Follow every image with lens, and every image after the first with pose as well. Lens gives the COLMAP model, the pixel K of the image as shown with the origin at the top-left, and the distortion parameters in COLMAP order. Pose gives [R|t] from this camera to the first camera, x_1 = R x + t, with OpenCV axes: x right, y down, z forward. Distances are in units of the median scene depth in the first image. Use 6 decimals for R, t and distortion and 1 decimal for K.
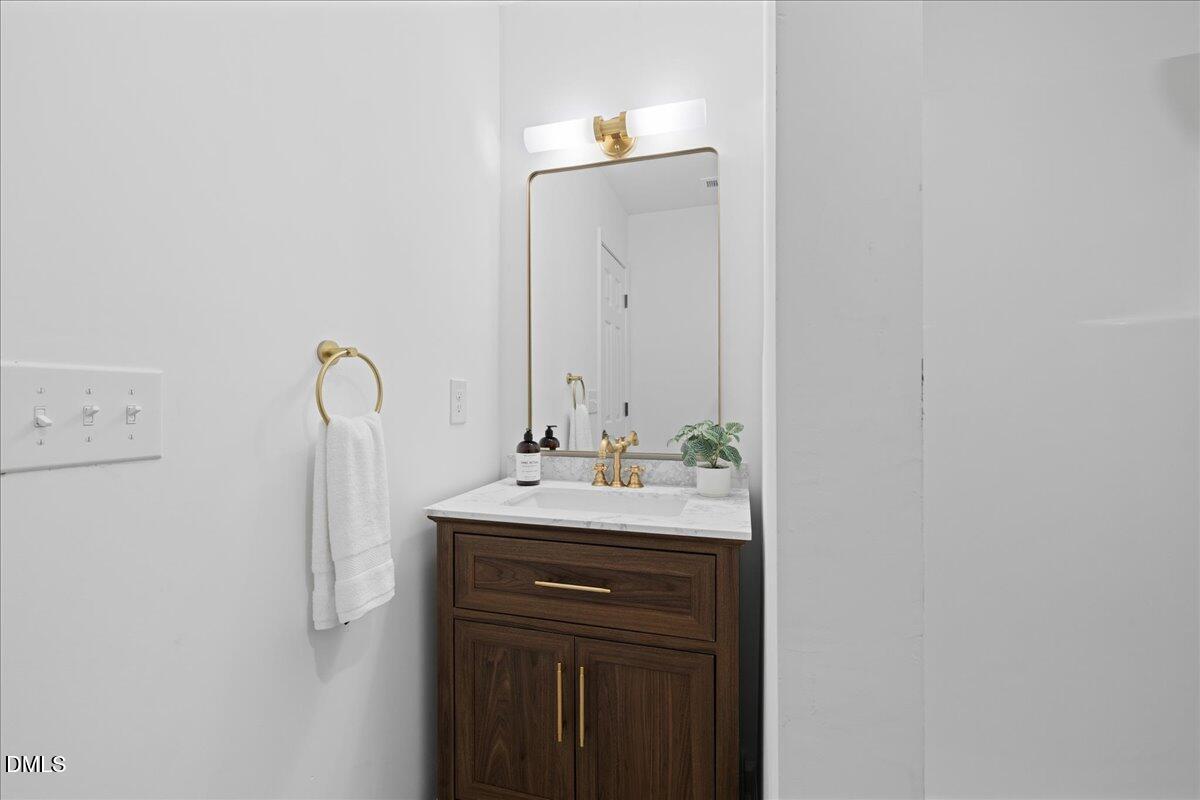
lens RADIAL K [[508.5, 0, 600.0], [0, 508.5, 395.7], [0, 0, 1]] dist [0.001612, -0.000007]
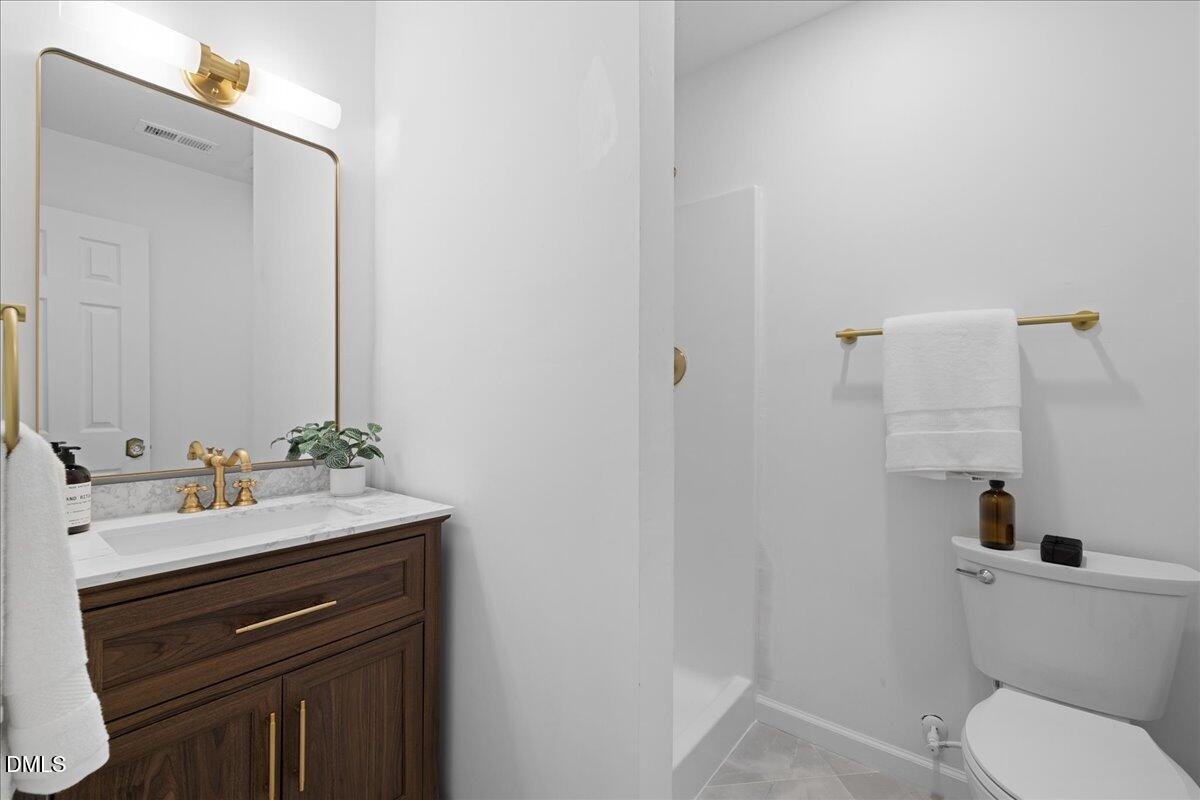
lens RADIAL K [[482.8, 0, 592.1], [0, 482.8, 400.1], [0, 0, 1]] dist [0.001086, 0.000371]
pose [[0.405210, 0.005125, 0.914209, -0.573073], [-0.002790, 0.999987, -0.004370, 0.008860], [-0.914220, -0.000780, 0.405219, 0.184194]]
